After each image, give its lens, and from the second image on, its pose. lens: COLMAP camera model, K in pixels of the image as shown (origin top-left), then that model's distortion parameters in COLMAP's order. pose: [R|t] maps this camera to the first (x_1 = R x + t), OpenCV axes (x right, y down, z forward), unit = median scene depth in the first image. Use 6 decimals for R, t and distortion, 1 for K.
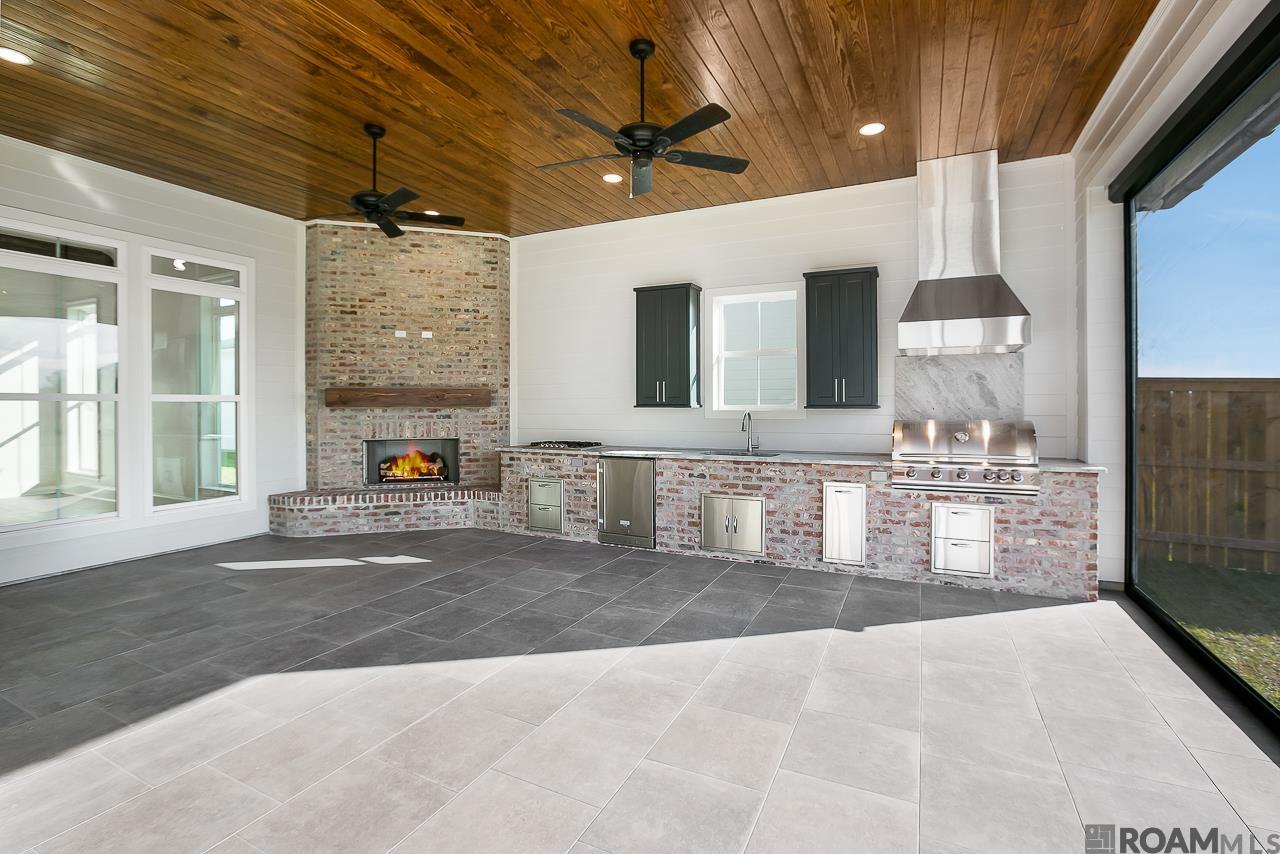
lens RADIAL K [[602.4, 0, 640.0], [0, 602.4, 427.0], [0, 0, 1]] dist [-0.058103, 0.031054]
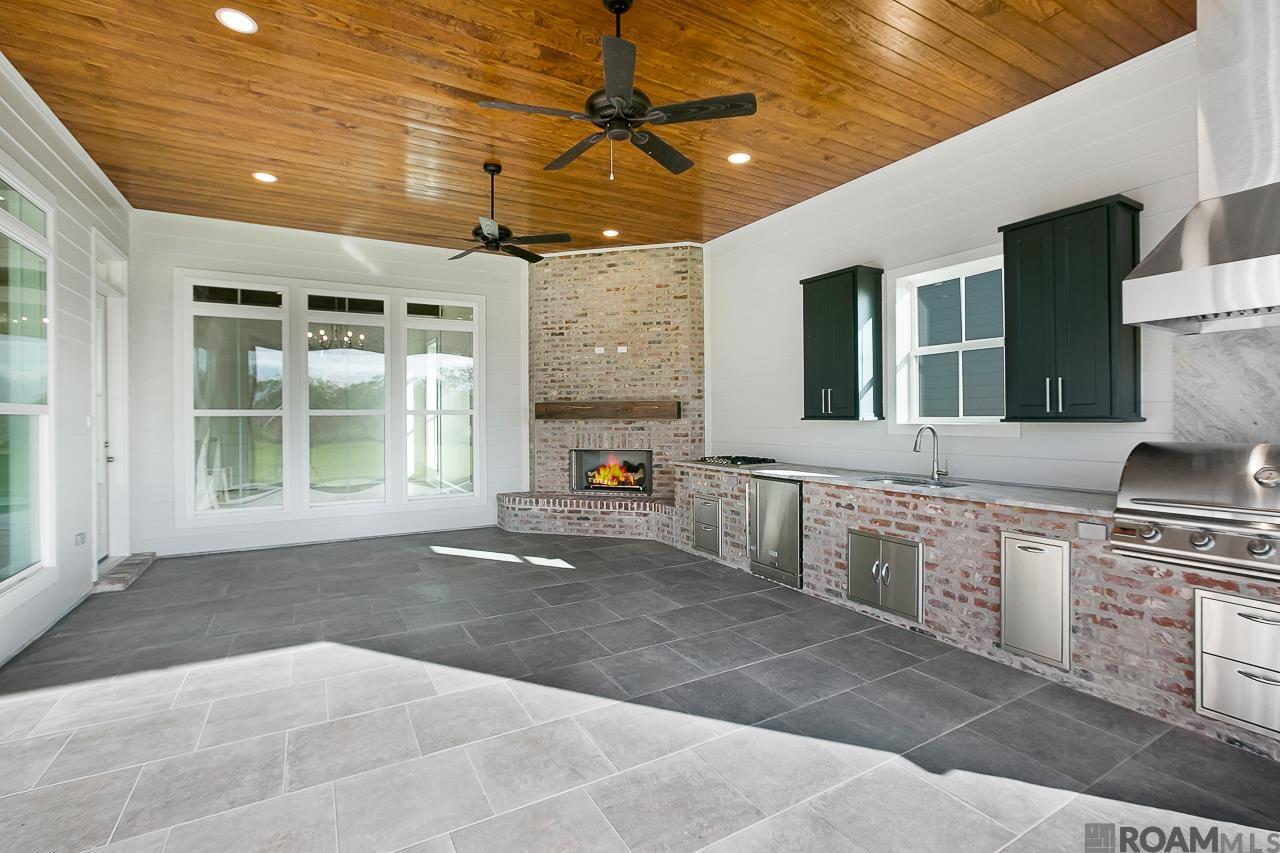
lens RADIAL K [[594.6, 0, 597.6], [0, 594.6, 433.7], [0, 0, 1]] dist [-0.042463, 0.028673]
pose [[0.822218, 0.013056, -0.569023, 0.235757], [-0.016754, 0.999859, -0.001267, -0.007292], [0.568926, 0.010575, 0.822320, 0.149807]]
